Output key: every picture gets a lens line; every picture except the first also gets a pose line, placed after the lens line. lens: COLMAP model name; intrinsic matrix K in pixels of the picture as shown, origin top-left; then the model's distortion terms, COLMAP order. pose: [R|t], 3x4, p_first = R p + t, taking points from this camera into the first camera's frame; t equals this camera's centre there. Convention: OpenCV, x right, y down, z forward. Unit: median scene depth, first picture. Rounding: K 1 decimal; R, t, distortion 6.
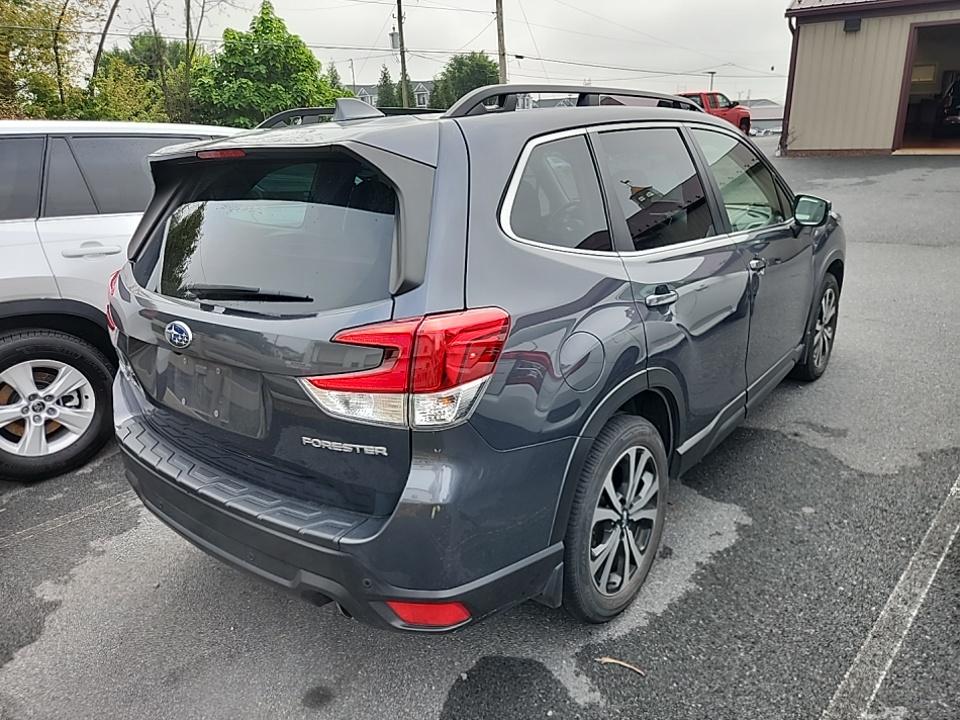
lens RADIAL K [[652.1, 0, 480.0], [0, 652.1, 360.0], [0, 0, 1]] dist [0.084607, -0.070462]
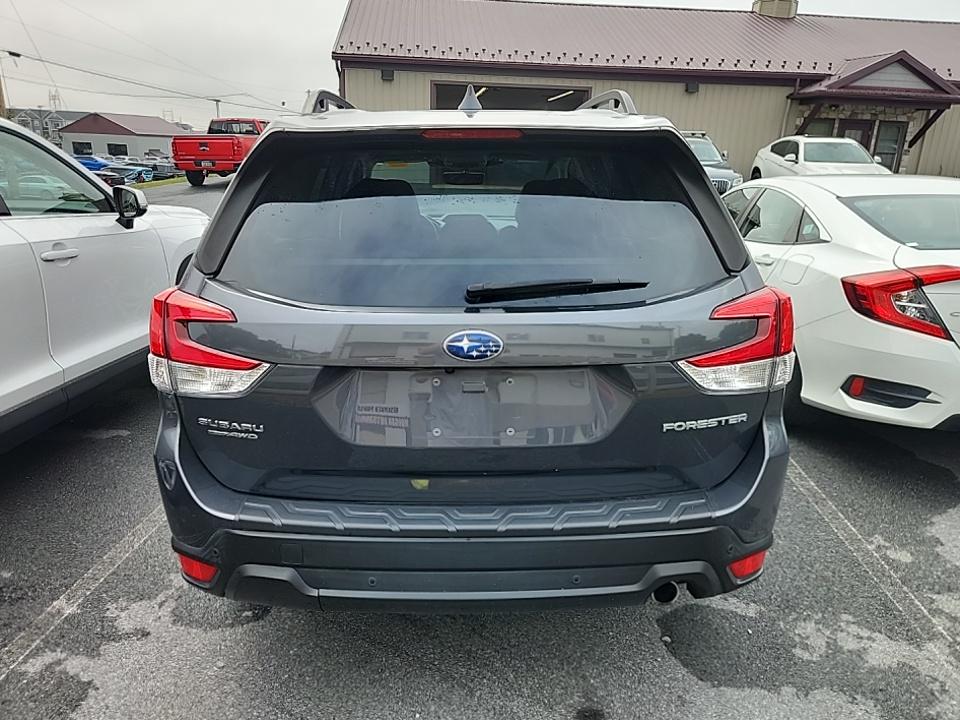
lens RADIAL K [[652.1, 0, 480.0], [0, 652.1, 360.0], [0, 0, 1]] dist [0.084607, -0.070462]
pose [[0.776171, -0.135148, 0.615868, -0.905478], [0.158991, 0.987146, 0.016248, -0.031051], [-0.610148, 0.085306, 0.787682, 0.326777]]
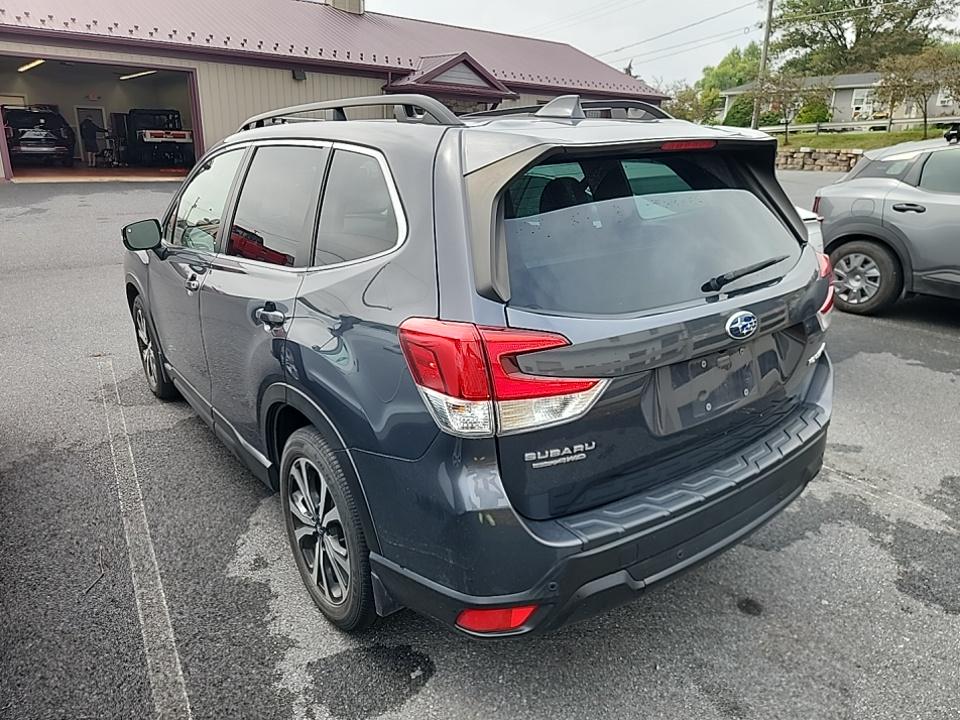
lens RADIAL K [[652.1, 0, 480.0], [0, 652.1, 360.0], [0, 0, 1]] dist [0.084607, -0.070462]
pose [[0.256119, -0.264030, 0.929888, -1.399796], [0.306903, 0.934413, 0.180785, -0.271116], [-0.916632, 0.239083, 0.320352, 0.995288]]
